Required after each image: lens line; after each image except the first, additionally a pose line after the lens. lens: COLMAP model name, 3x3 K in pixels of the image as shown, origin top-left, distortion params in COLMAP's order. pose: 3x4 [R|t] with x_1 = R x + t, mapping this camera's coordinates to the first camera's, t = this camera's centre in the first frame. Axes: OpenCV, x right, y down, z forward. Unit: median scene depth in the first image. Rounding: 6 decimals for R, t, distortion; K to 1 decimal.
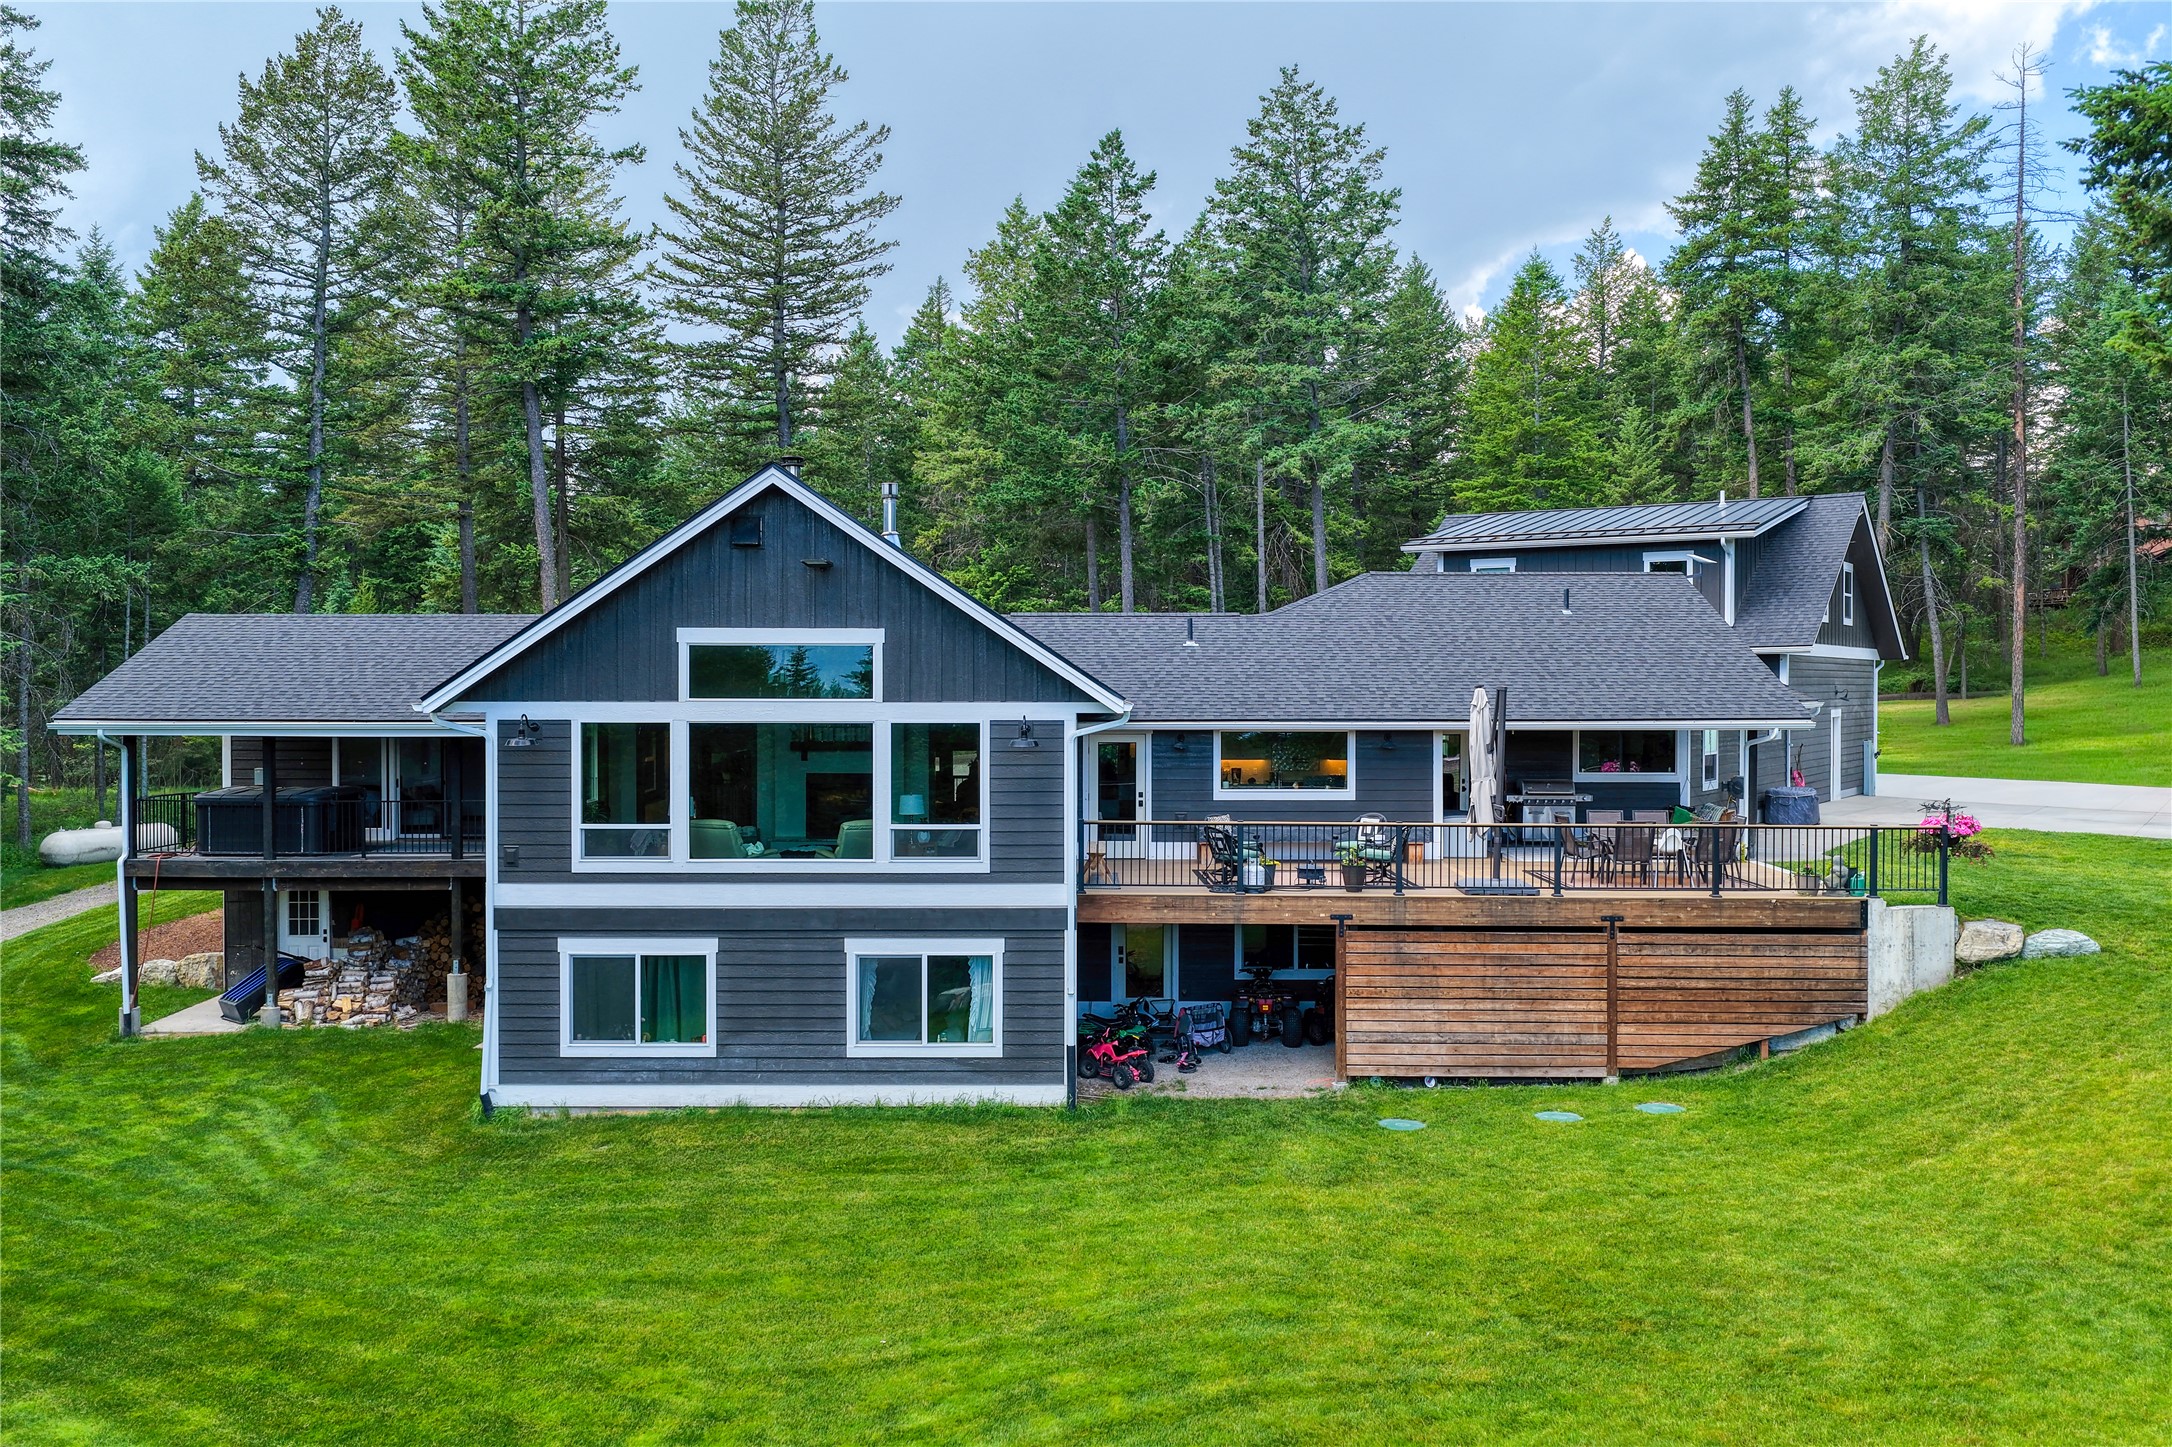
lens RADIAL K [[1805.9, 0, 1085.7], [0, 1805.9, 730.4], [0, 0, 1]] dist [-0.007453, 0.029131]
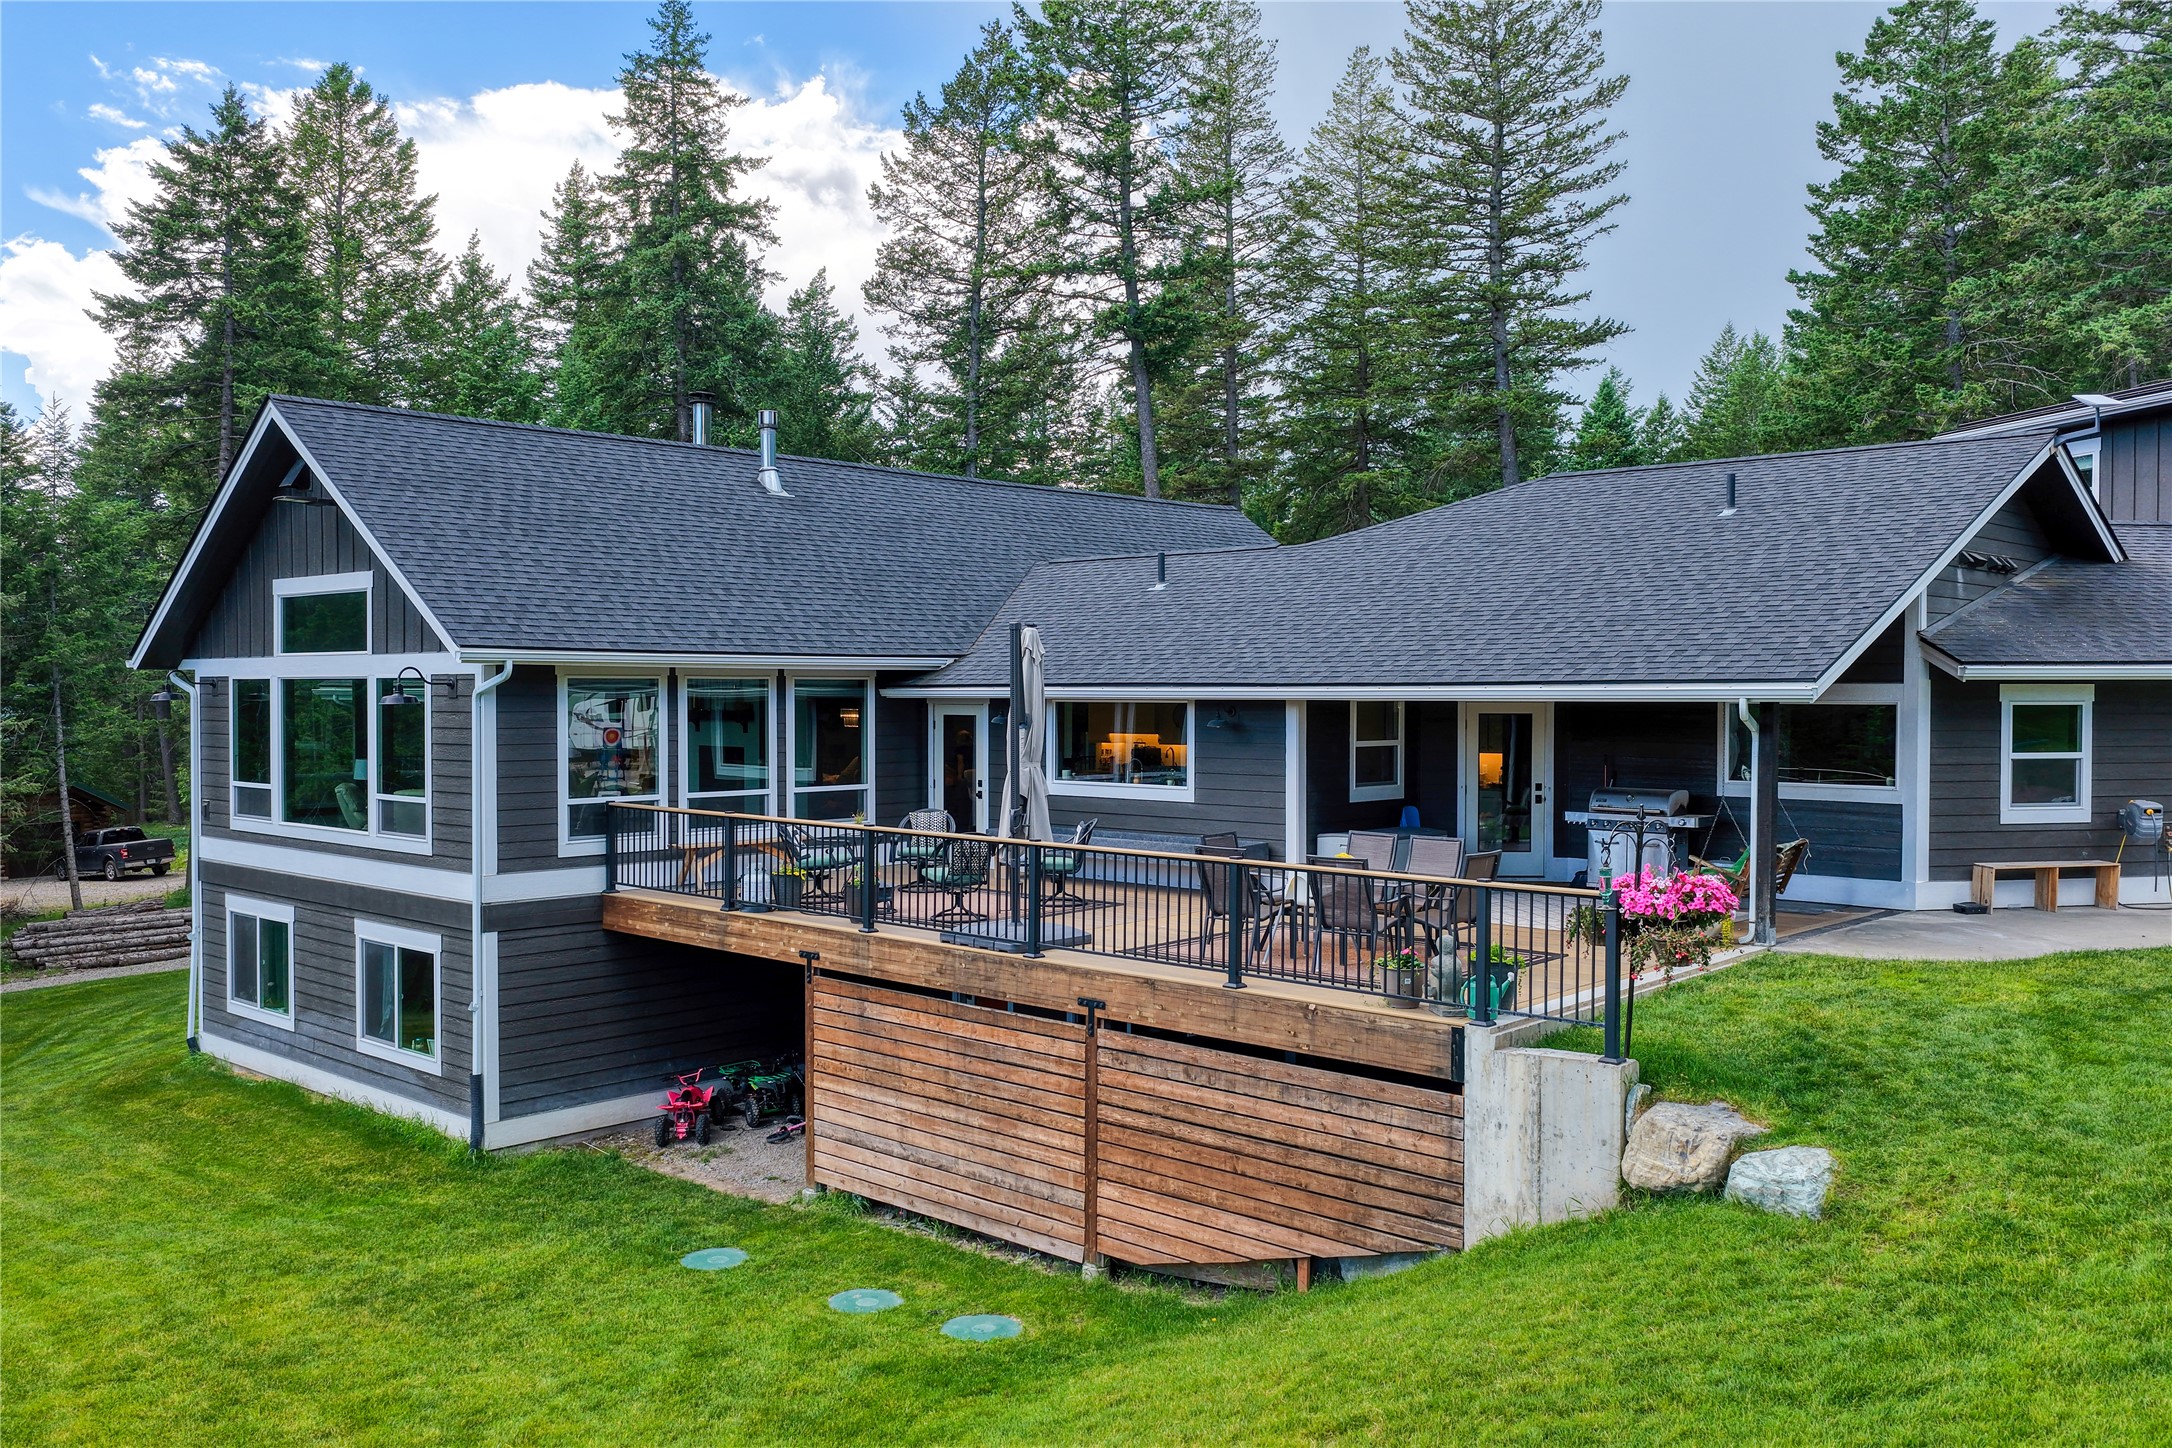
lens RADIAL K [[1805.9, 0, 1085.7], [0, 1805.9, 730.9], [0, 0, 1]] dist [-0.007453, 0.029131]
pose [[0.729556, 0.016822, -0.683714, 0.700742], [-0.017441, 0.999830, 0.005989, 0.009653], [0.683698, 0.007556, 0.729726, 0.557384]]
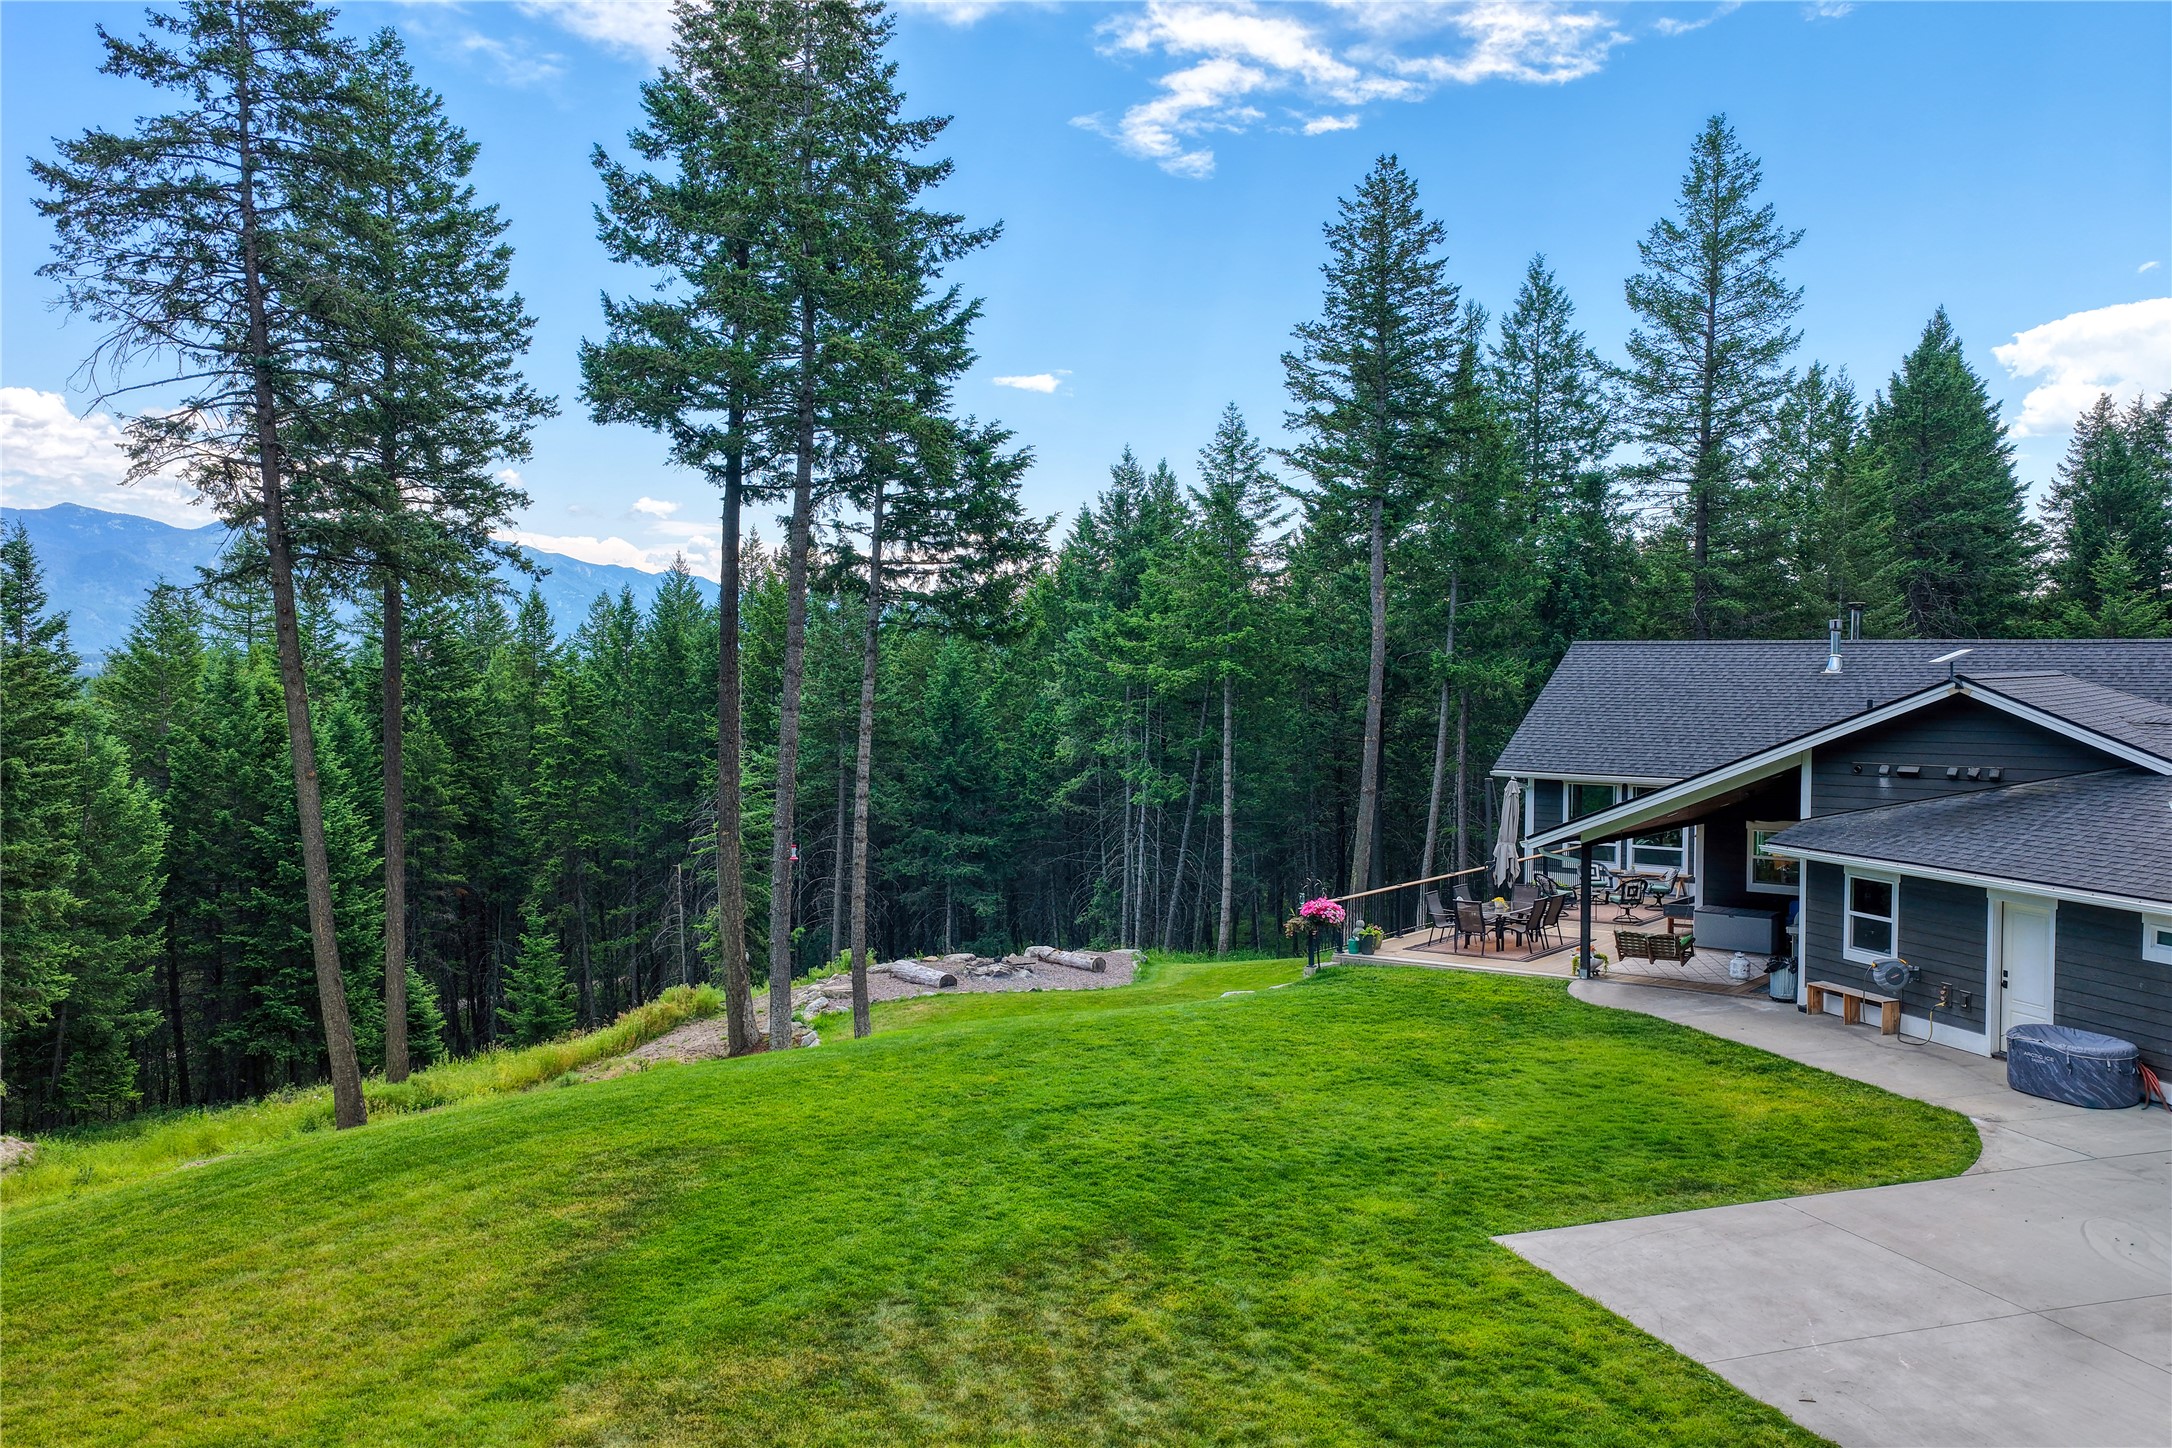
lens RADIAL K [[1833.4, 0, 1086.0], [0, 1833.4, 724.0], [0, 0, 1]] dist [-0.001270, 0.022604]
pose [[-0.631715, 0.030642, -0.774595, 1.760088], [-0.018816, 0.998318, 0.054838, -0.174552], [0.774973, 0.049217, -0.630076, 1.922320]]
